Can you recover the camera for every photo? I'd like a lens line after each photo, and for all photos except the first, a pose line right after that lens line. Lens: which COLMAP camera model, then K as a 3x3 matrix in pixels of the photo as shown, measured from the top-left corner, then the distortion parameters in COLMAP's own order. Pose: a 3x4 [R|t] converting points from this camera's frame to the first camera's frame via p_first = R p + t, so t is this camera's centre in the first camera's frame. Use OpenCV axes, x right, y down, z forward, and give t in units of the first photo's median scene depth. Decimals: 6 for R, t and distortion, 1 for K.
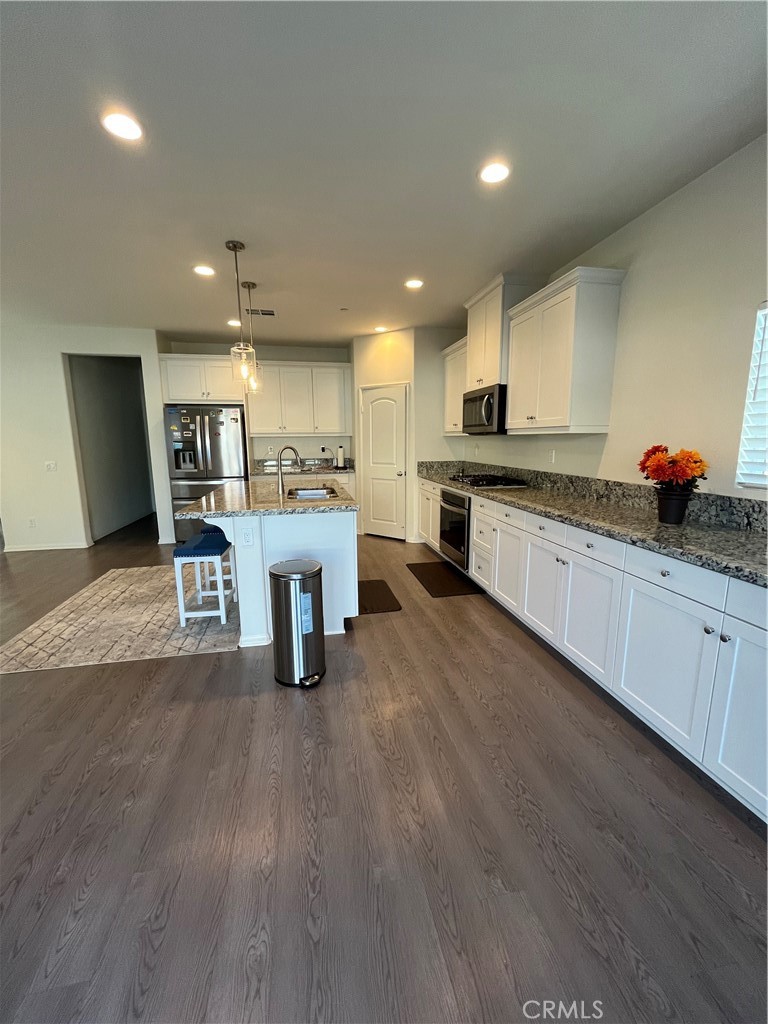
lens RADIAL K [[414.7, 0, 388.0], [0, 414.7, 513.3], [0, 0, 1]] dist [-0.003852, -0.000055]
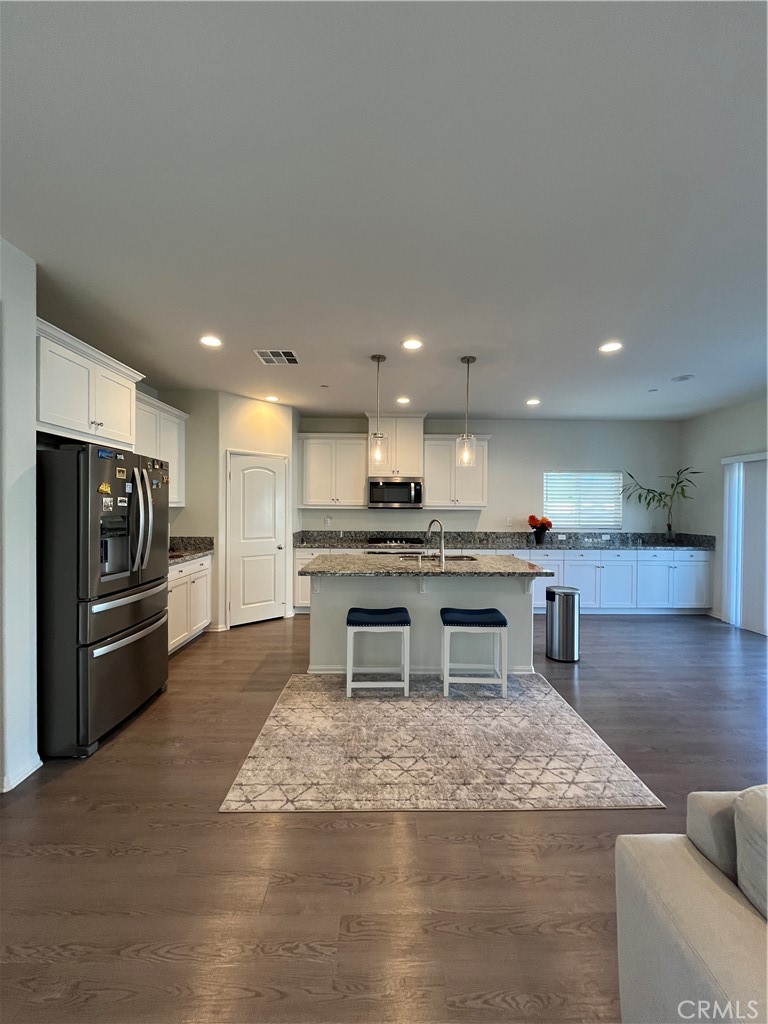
lens RADIAL K [[414.7, 0, 388.4], [0, 414.7, 509.5], [0, 0, 1]] dist [-0.003852, -0.000055]
pose [[0.186774, 0.003228, 0.982398, -1.198222], [0.164929, 0.985698, -0.034595, -0.147444], [-0.968460, 0.168488, 0.183570, 0.788782]]
